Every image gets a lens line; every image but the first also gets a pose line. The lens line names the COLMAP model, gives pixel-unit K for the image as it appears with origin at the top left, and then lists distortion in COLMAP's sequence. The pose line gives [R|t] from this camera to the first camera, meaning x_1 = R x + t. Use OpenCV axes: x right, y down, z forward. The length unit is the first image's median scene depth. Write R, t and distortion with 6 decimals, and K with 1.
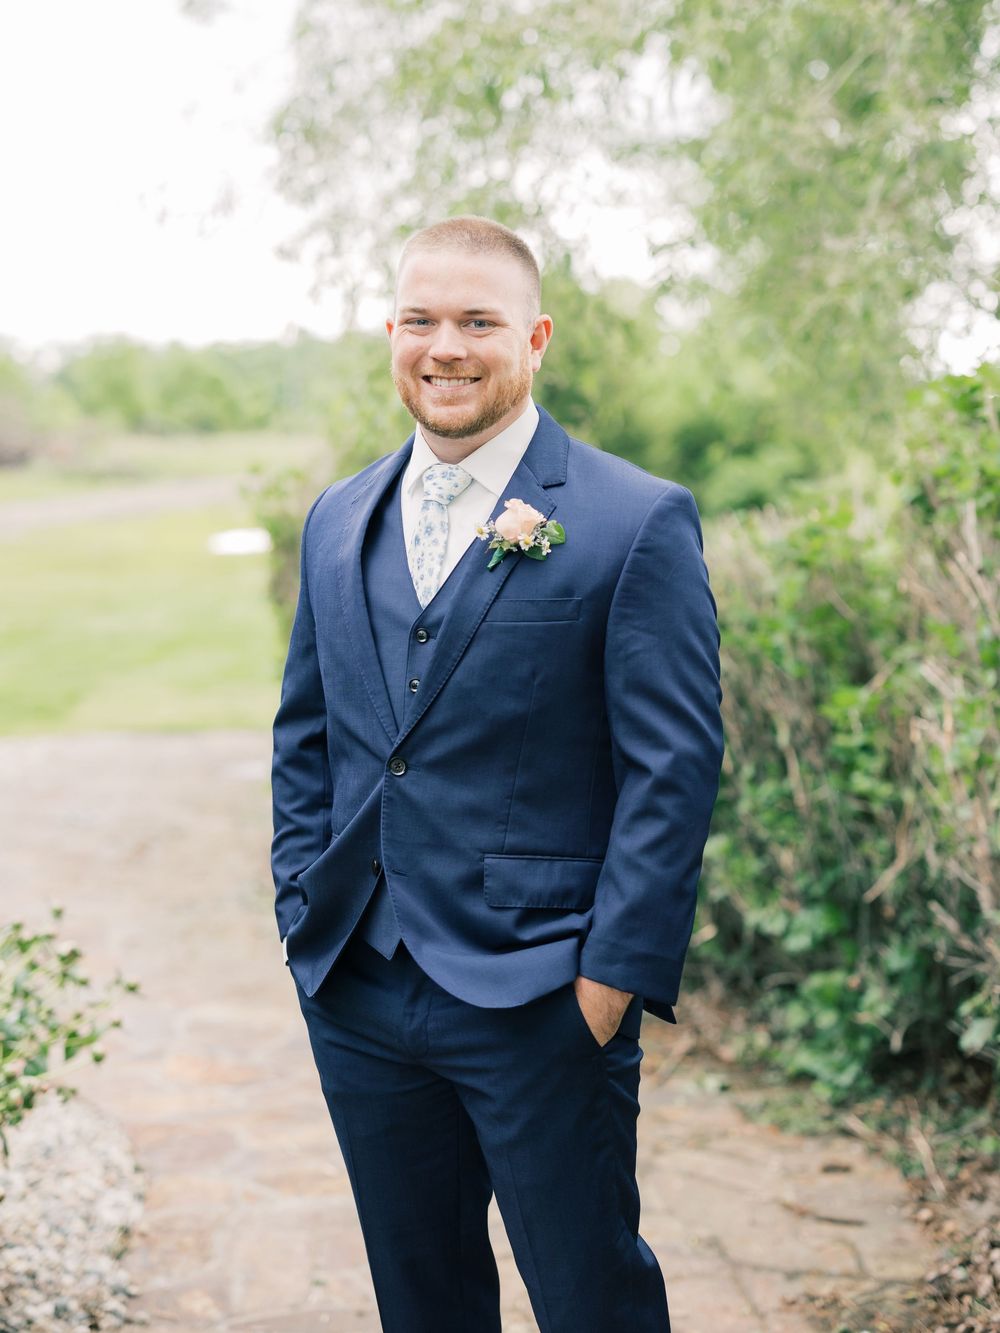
lens RADIAL K [[2177.3, 0, 497.4], [0, 2177.3, 665.7], [0, 0, 1]] dist [-0.048275, 0.000000]
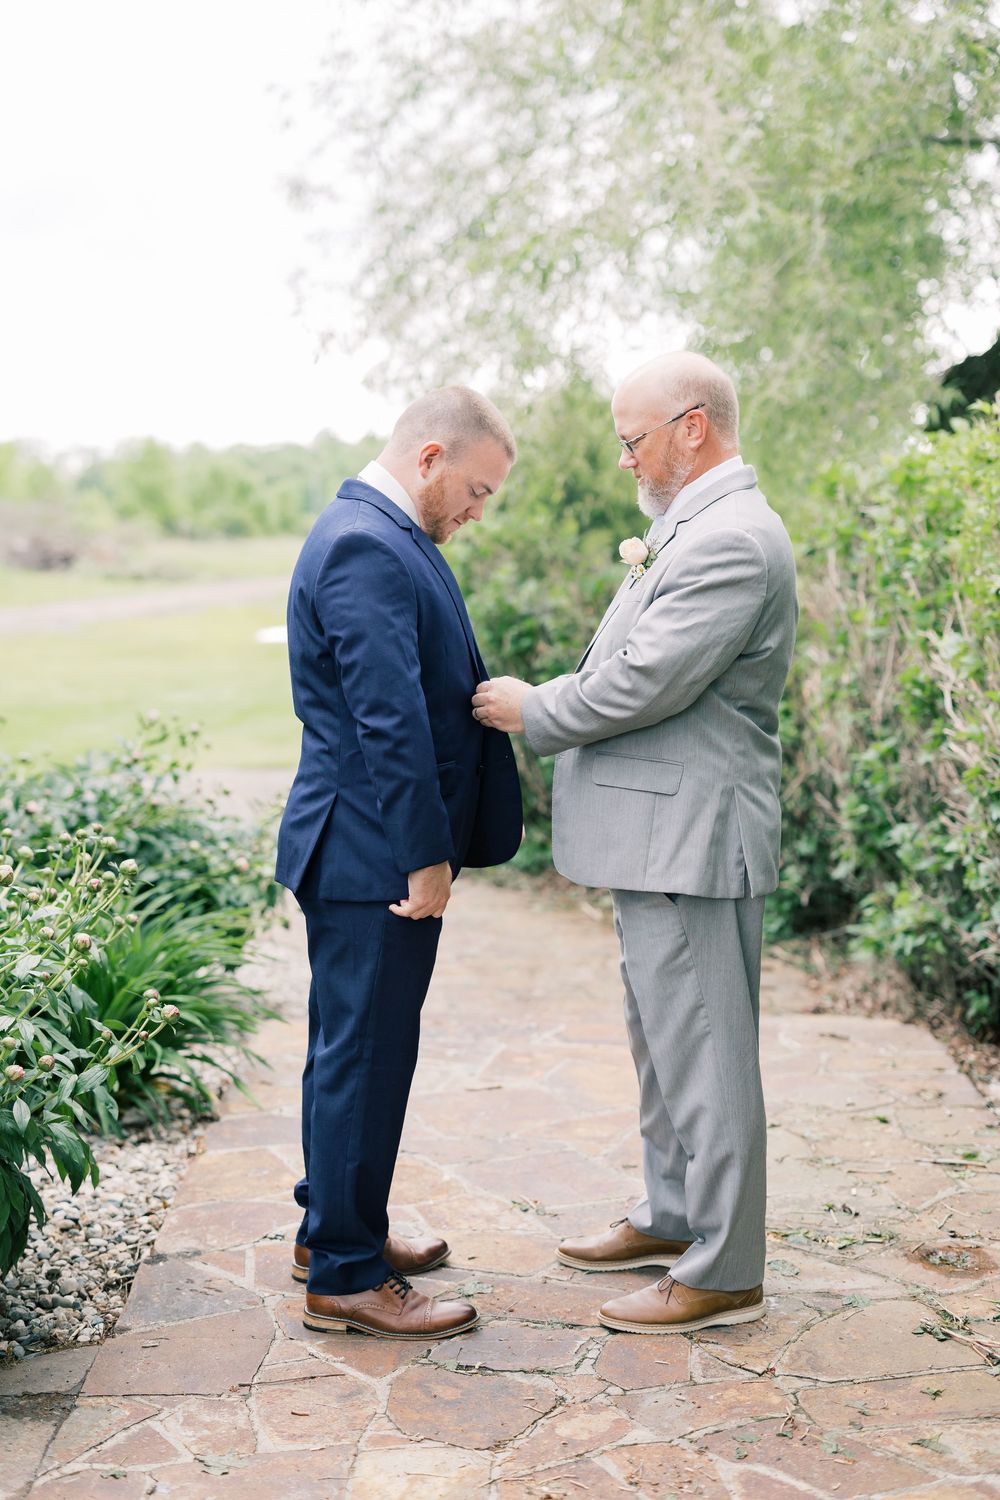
lens RADIAL K [[2252.9, 0, 508.9], [0, 2252.9, 720.6], [0, 0, 1]] dist [0.008634, 0.000000]
pose [[0.999953, -0.005711, -0.007839, -0.009293], [0.005513, 0.999672, -0.025006, 0.049047], [0.007979, 0.024961, 0.999657, -0.367126]]
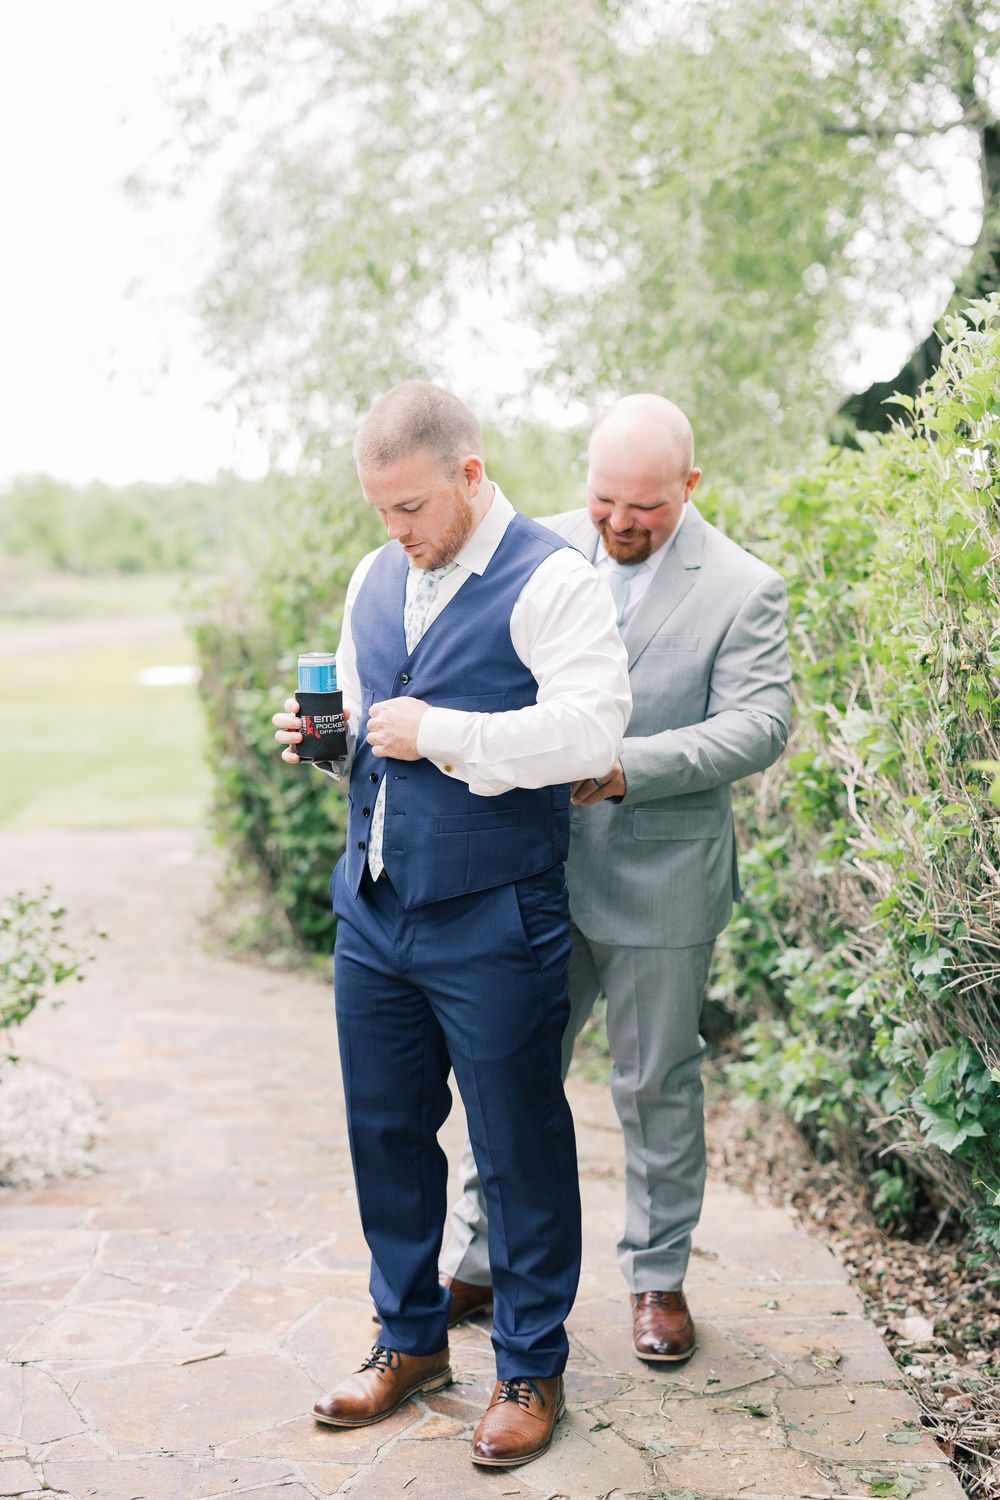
lens RADIAL K [[2252.9, 0, 495.4], [0, 2252.9, 755.6], [0, 0, 1]] dist [0.008634, 0.000000]
pose [[0.999577, -0.000500, 0.029088, 0.019470], [0.001290, 0.999631, -0.027148, 0.032331], [-0.029064, 0.027174, 0.999208, -0.210043]]
